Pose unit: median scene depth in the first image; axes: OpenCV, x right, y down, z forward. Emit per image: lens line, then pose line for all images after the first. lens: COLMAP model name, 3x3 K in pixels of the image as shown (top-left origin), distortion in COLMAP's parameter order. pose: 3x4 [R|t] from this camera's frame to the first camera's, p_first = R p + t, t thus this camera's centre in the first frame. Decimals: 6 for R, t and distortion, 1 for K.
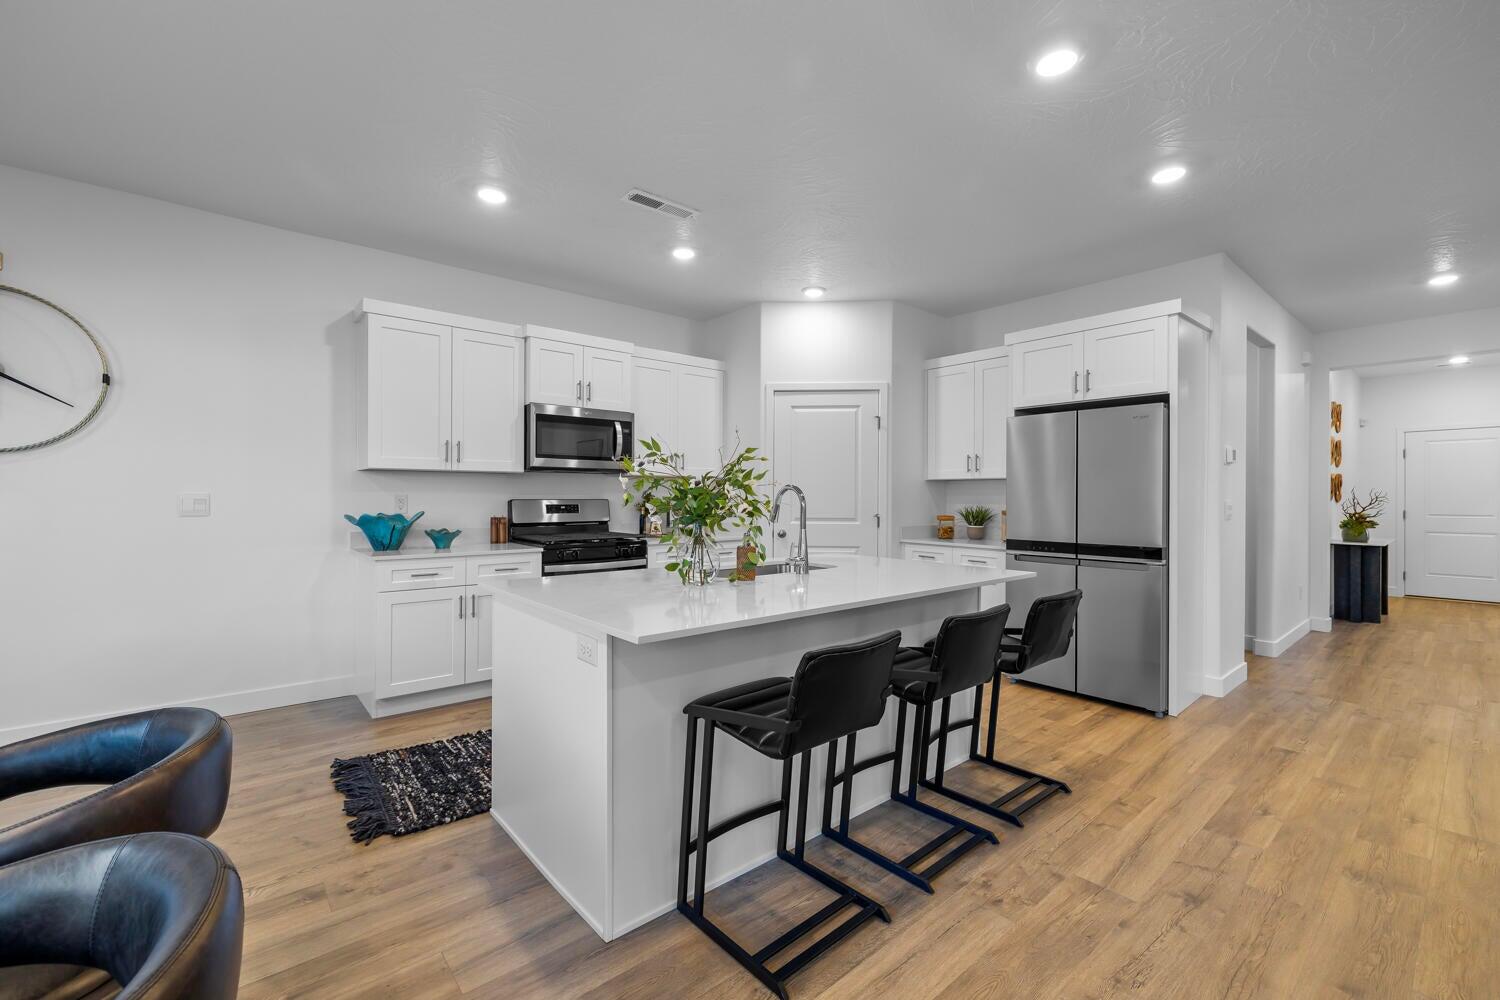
lens RADIAL K [[630.4, 0, 746.9], [0, 630.4, 495.0], [0, 0, 1]] dist [-0.001061, 0.000044]
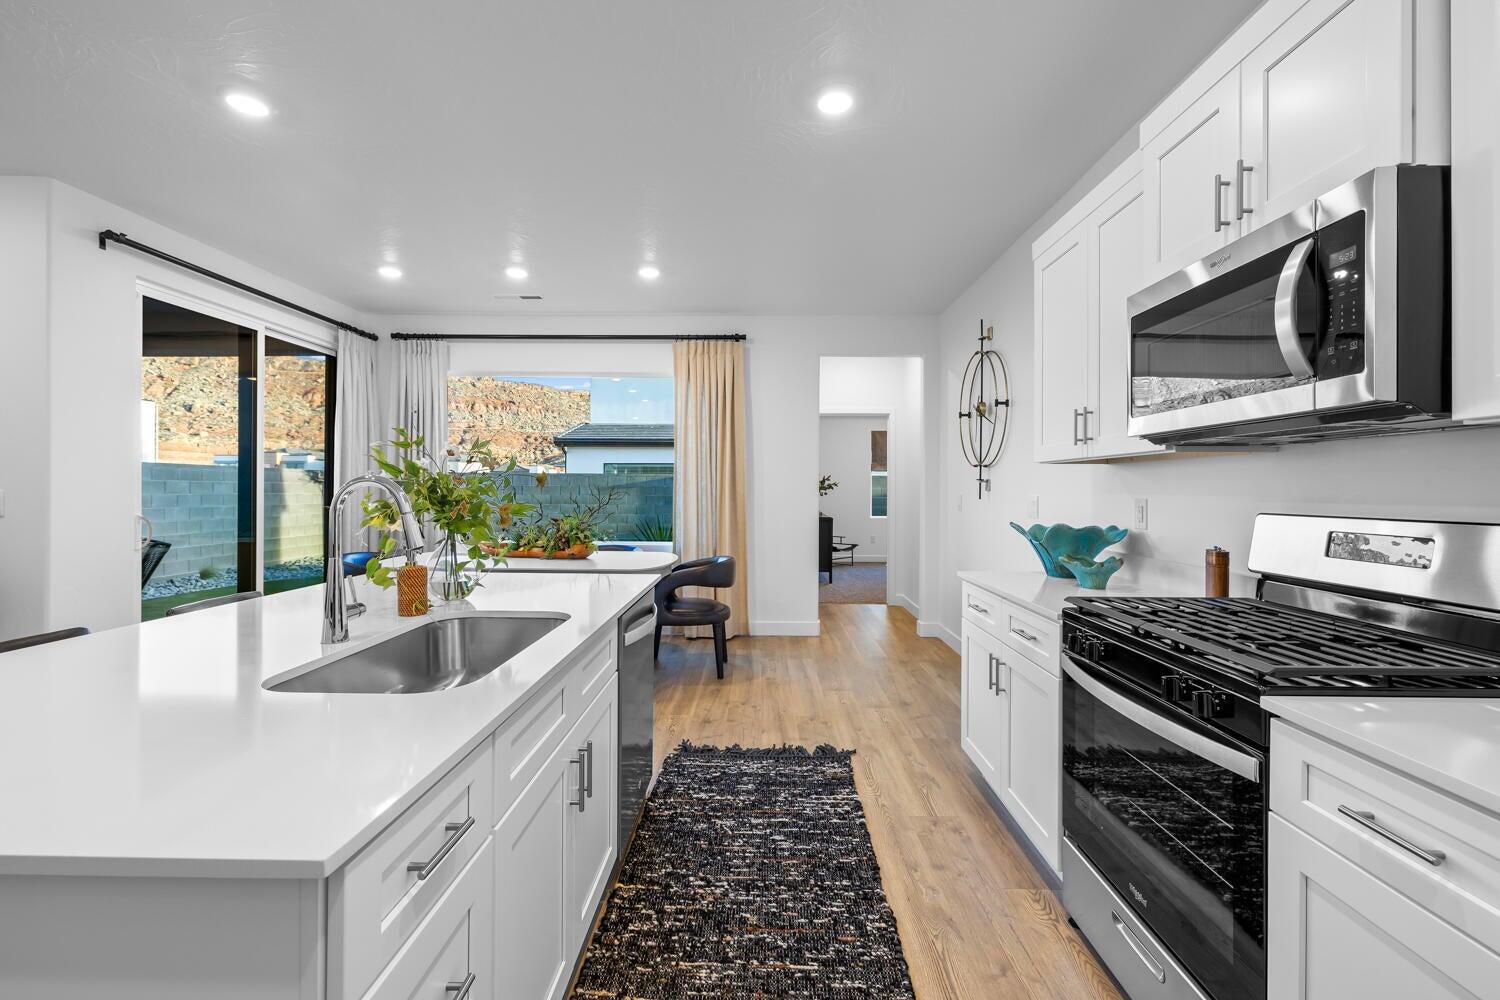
lens RADIAL K [[635.9, 0, 748.8], [0, 635.9, 485.6], [0, 0, 1]] dist [-0.000838, 0.000088]
pose [[-0.660762, -0.010512, -0.750522, 0.231096], [-0.007651, 0.999944, -0.007269, -0.007754], [0.750557, 0.000939, -0.660805, 1.403570]]
